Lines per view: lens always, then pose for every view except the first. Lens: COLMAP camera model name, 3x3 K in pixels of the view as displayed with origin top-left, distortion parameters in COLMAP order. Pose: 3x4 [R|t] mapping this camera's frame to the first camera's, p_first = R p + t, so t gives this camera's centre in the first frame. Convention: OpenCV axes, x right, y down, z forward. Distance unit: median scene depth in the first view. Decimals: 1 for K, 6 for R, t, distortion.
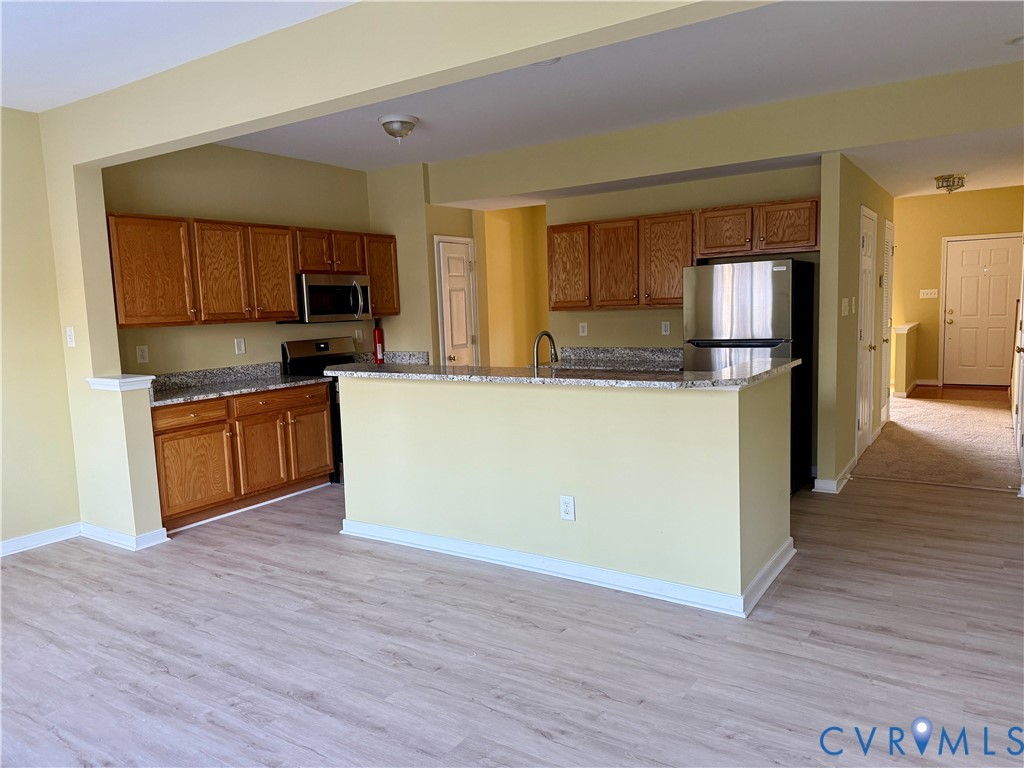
lens RADIAL K [[724.9, 0, 512.6], [0, 724.9, 386.0], [0, 0, 1]] dist [0.022038, -0.025175]
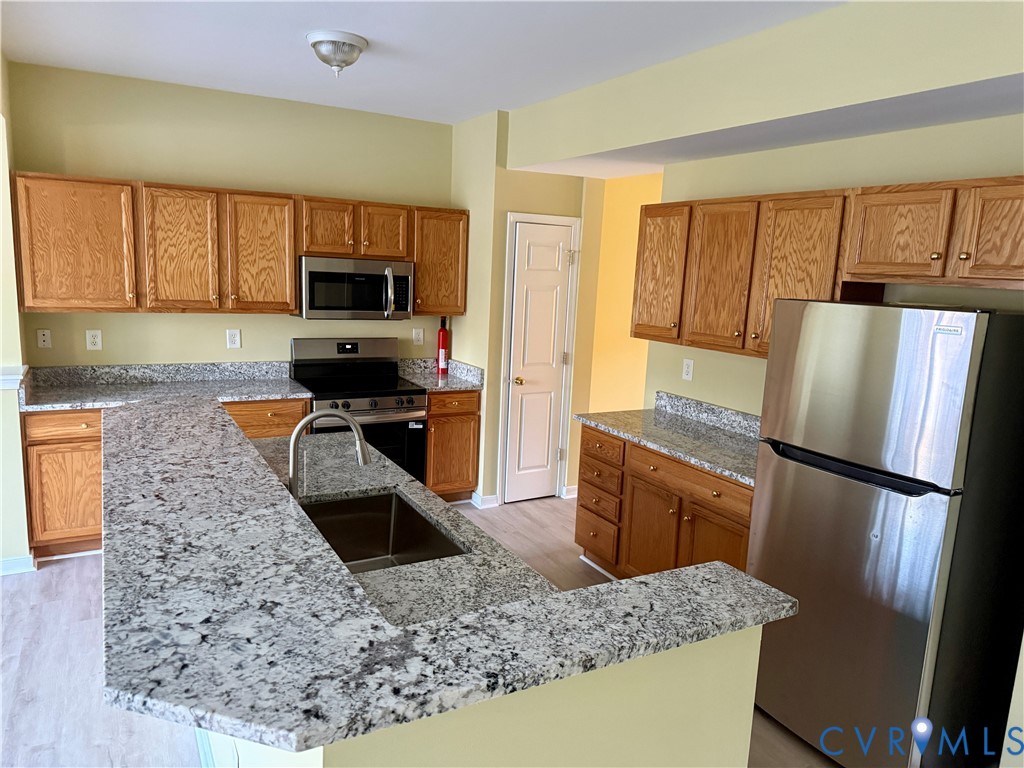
lens RADIAL K [[724.9, 0, 509.1], [0, 724.9, 387.5], [0, 0, 1]] dist [0.022038, -0.025175]
pose [[0.882117, 0.150757, -0.446253, 0.279073], [-0.128393, 0.988480, 0.080139, -0.106068], [0.453193, -0.013396, 0.891312, 0.400887]]
